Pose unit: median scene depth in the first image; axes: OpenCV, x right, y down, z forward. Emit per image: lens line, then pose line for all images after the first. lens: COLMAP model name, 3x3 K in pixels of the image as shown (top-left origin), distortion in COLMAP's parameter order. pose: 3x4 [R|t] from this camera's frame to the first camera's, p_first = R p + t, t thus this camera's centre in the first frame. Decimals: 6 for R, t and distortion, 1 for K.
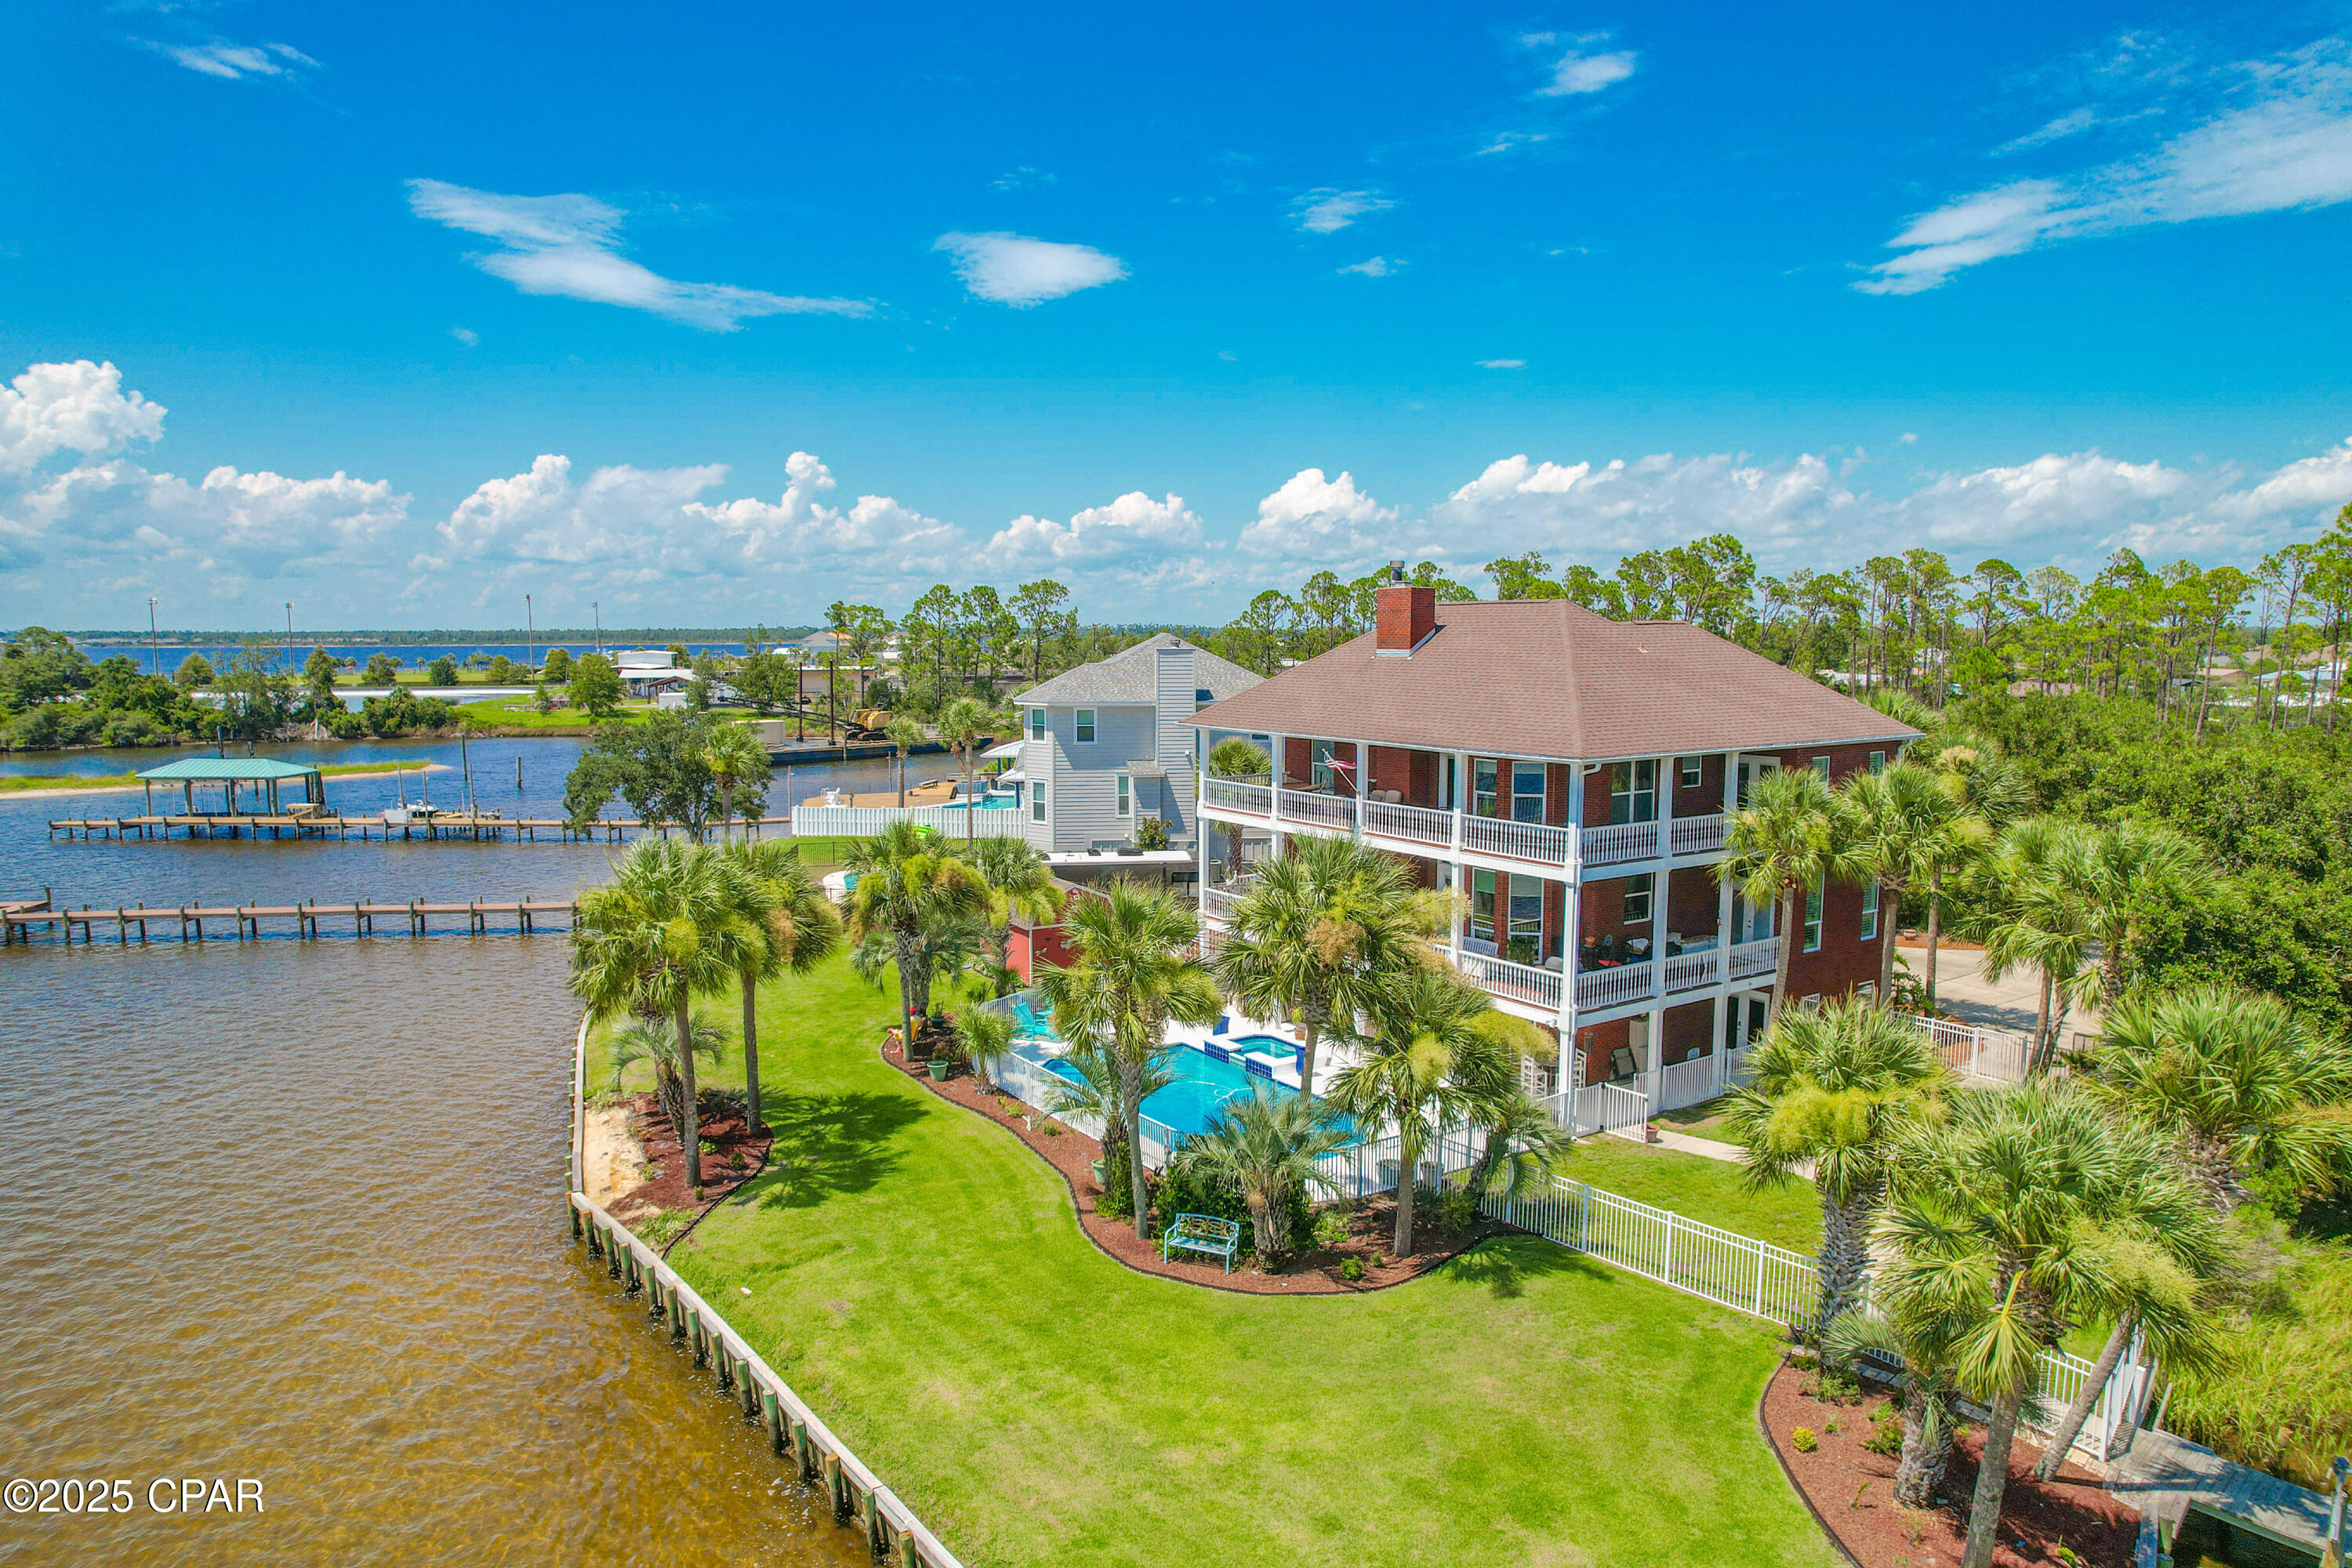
lens RADIAL K [[1512.4, 0, 1189.8], [0, 1512.4, 783.7], [0, 0, 1]] dist [-0.071400, 0.062433]
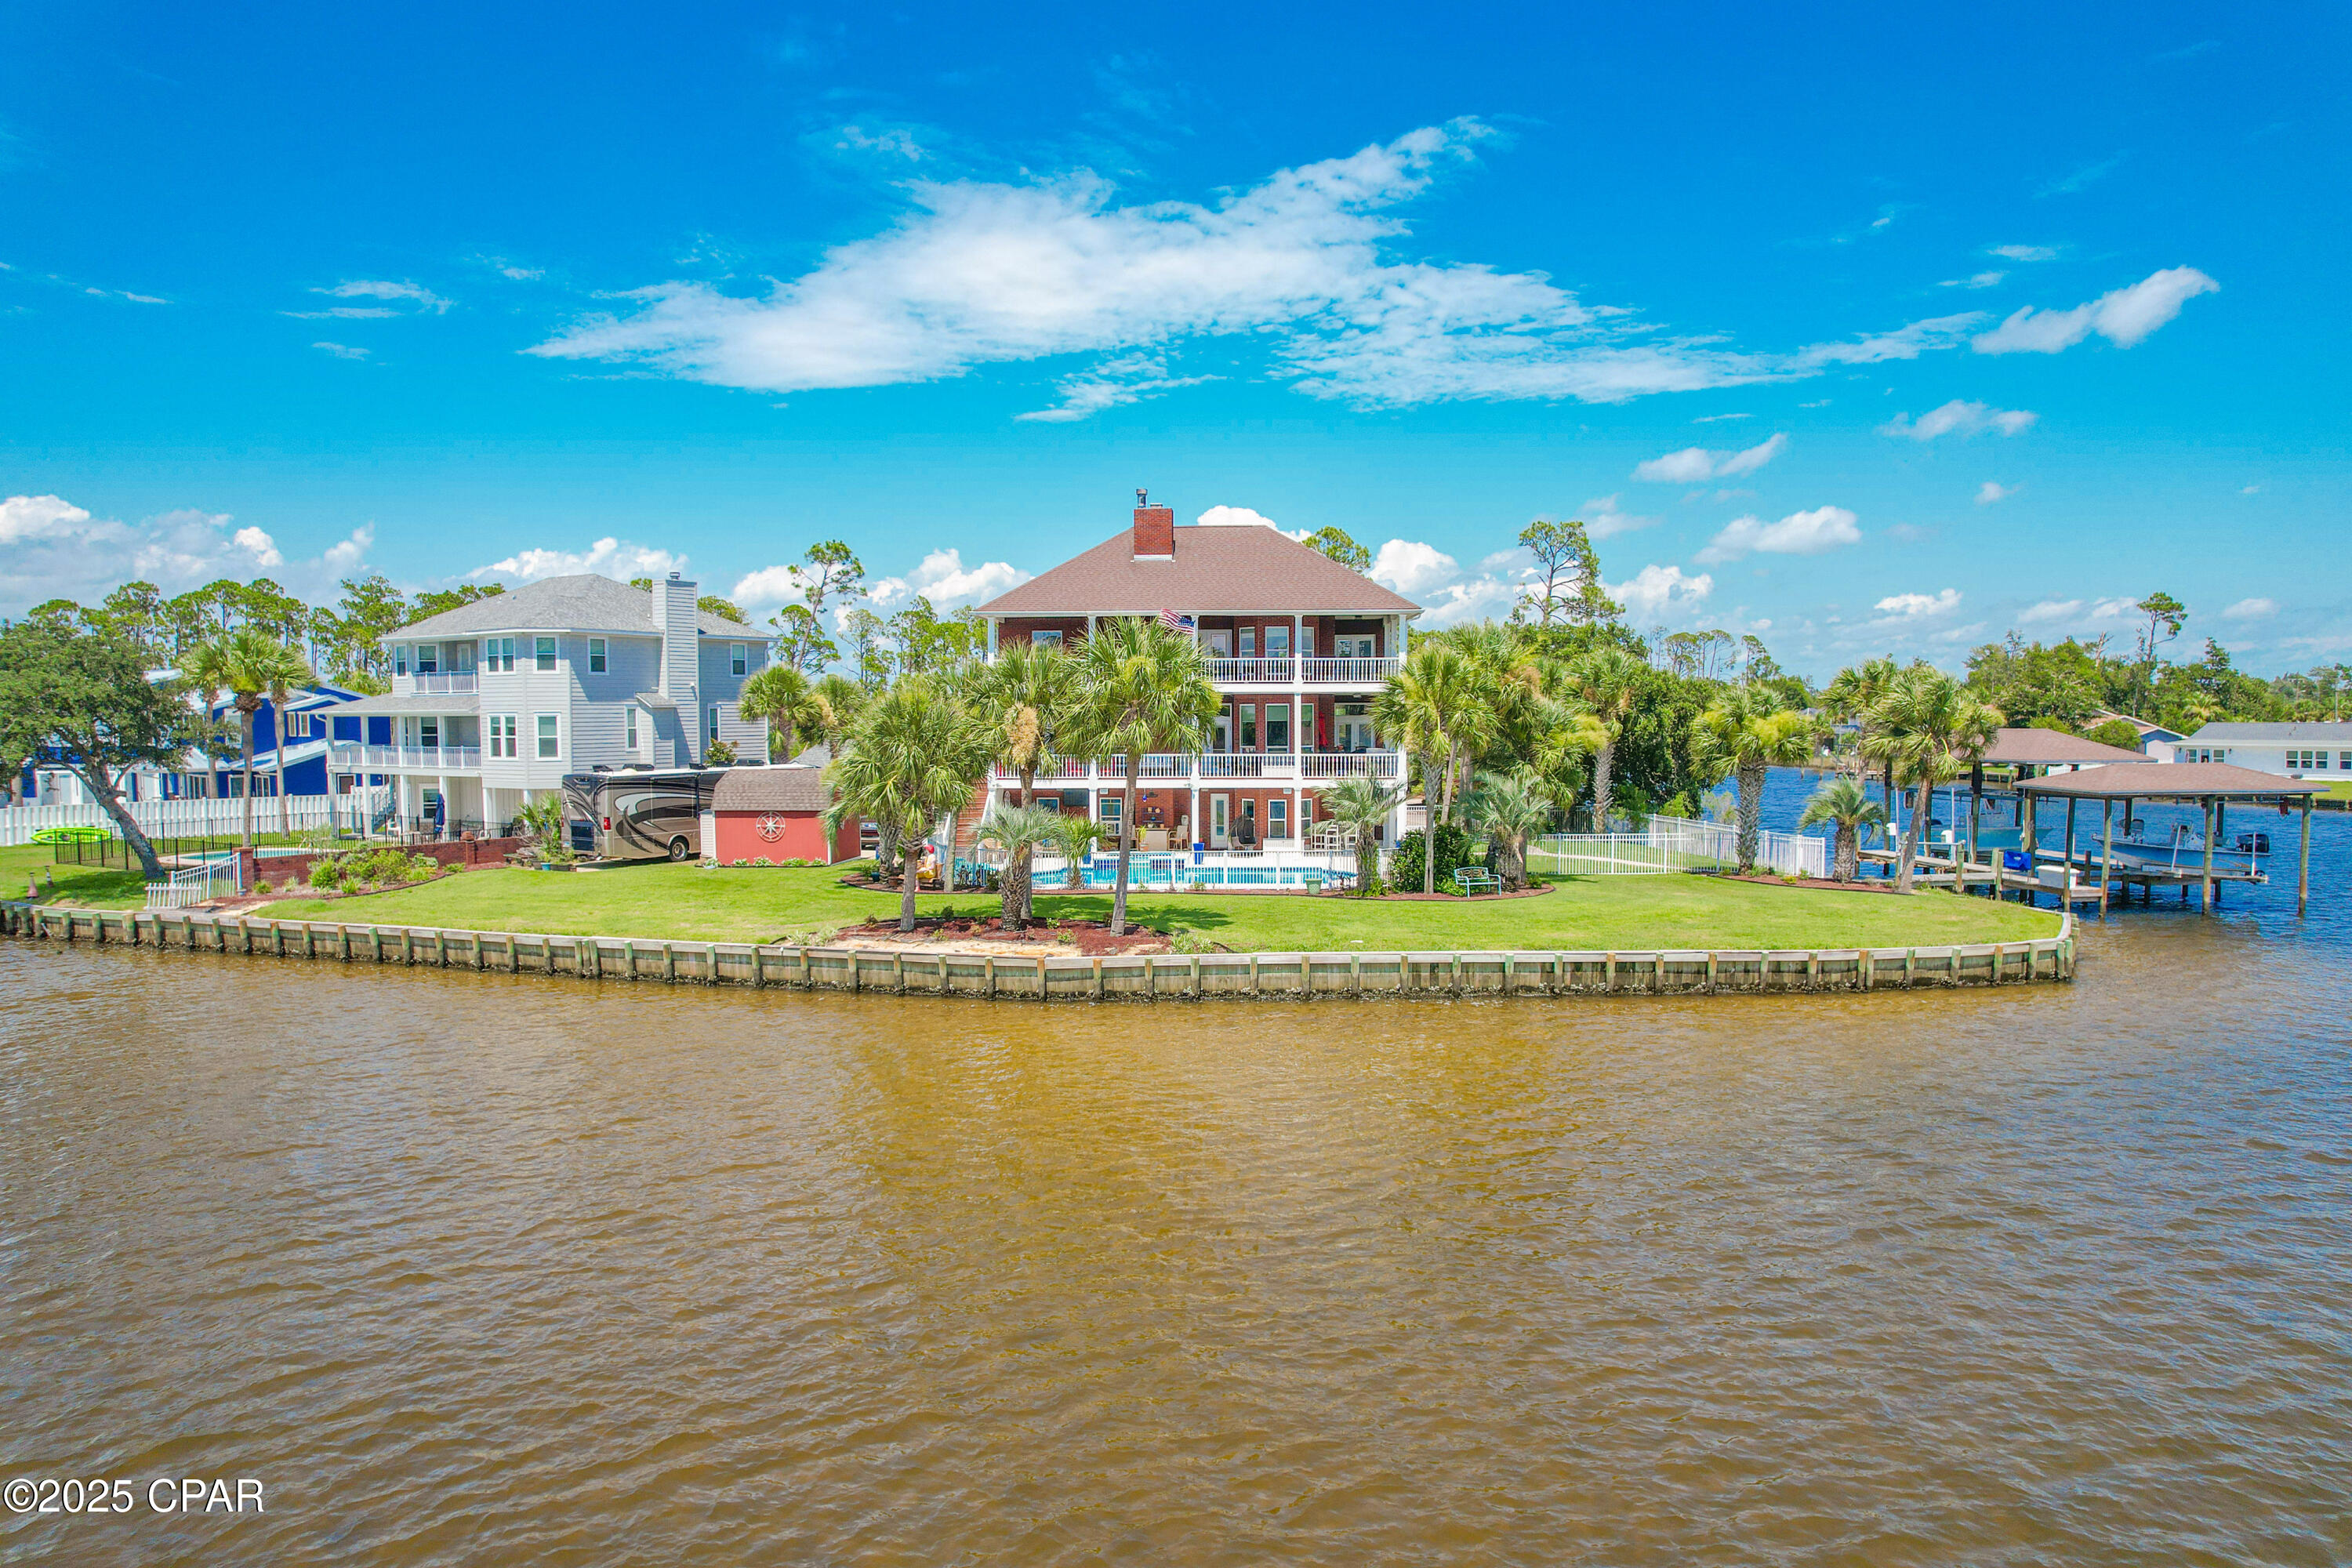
lens RADIAL K [[1512.4, 0, 1191.7], [0, 1512.4, 785.0], [0, 0, 1]] dist [-0.071400, 0.062433]
pose [[0.596022, -0.040699, 0.801936, -0.938699], [0.084679, 0.996332, -0.012371, 0.134295], [-0.798491, 0.075280, 0.597281, 0.204240]]
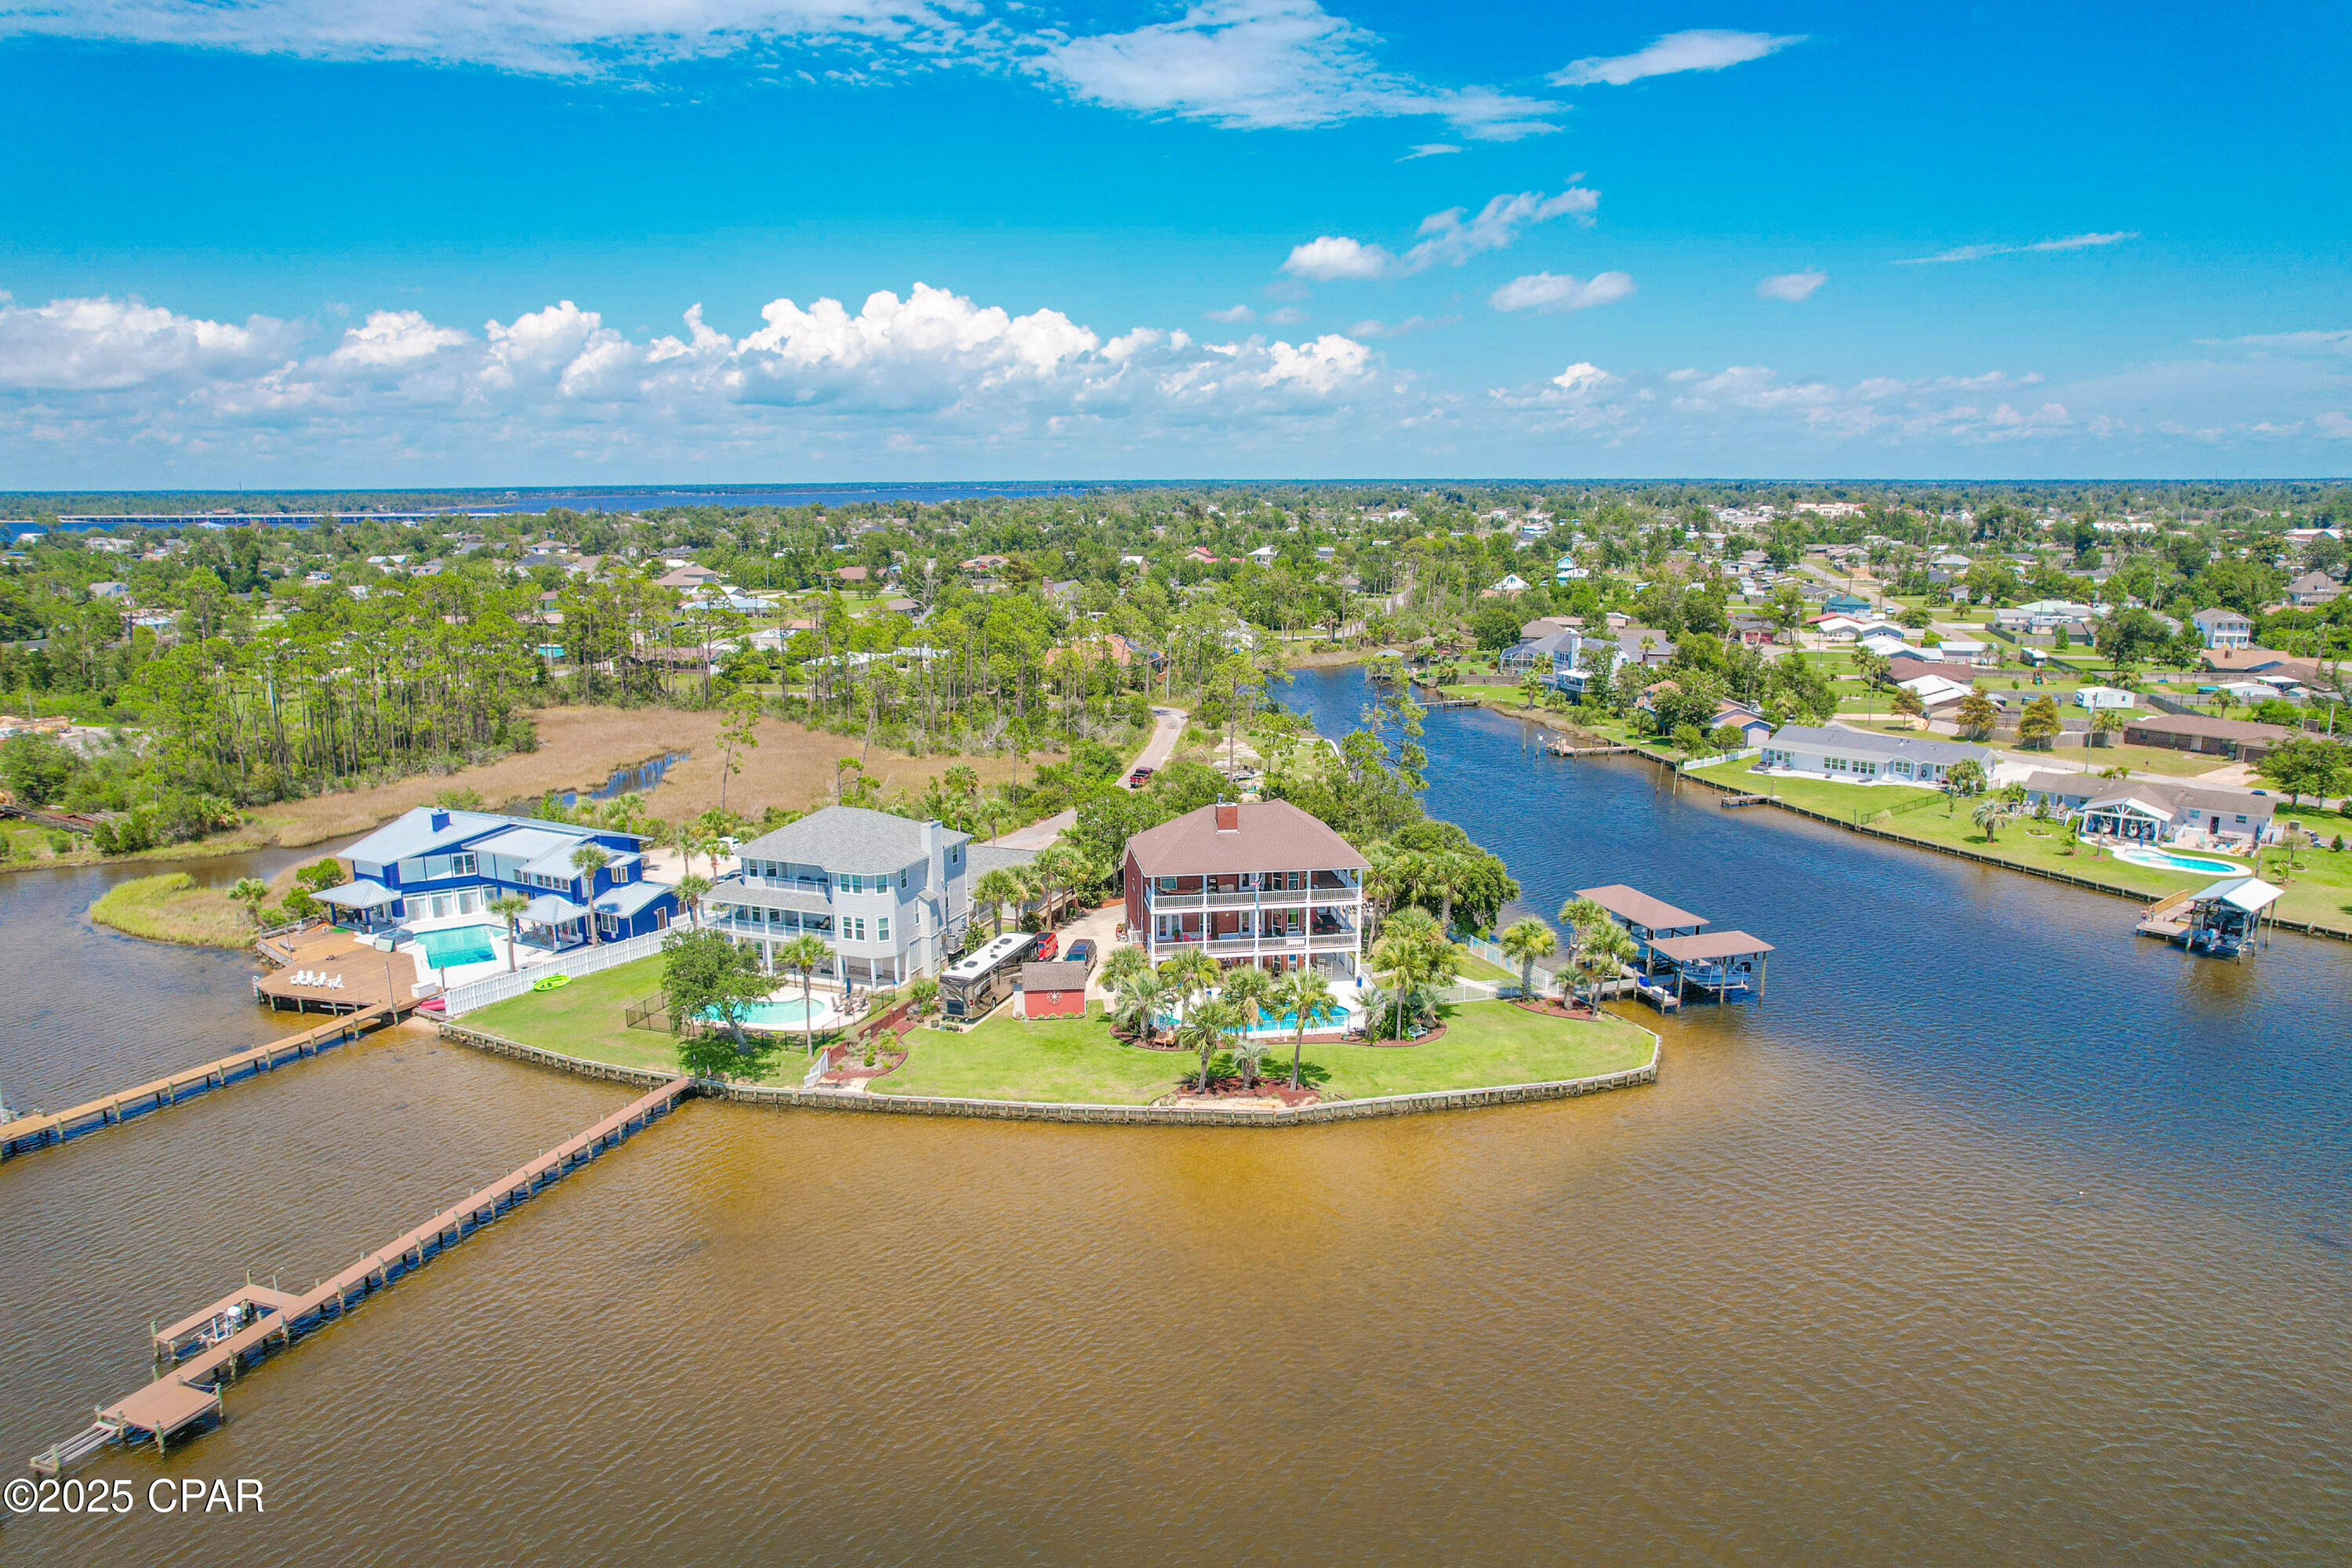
lens RADIAL K [[1512.4, 0, 1176.2], [0, 1512.4, 790.3], [0, 0, 1]] dist [-0.071400, 0.062433]
pose [[0.439654, -0.184926, 0.878924, -2.152664], [0.096951, 0.982628, 0.158249, -0.573938], [-0.892920, 0.015638, 0.449945, -0.056122]]
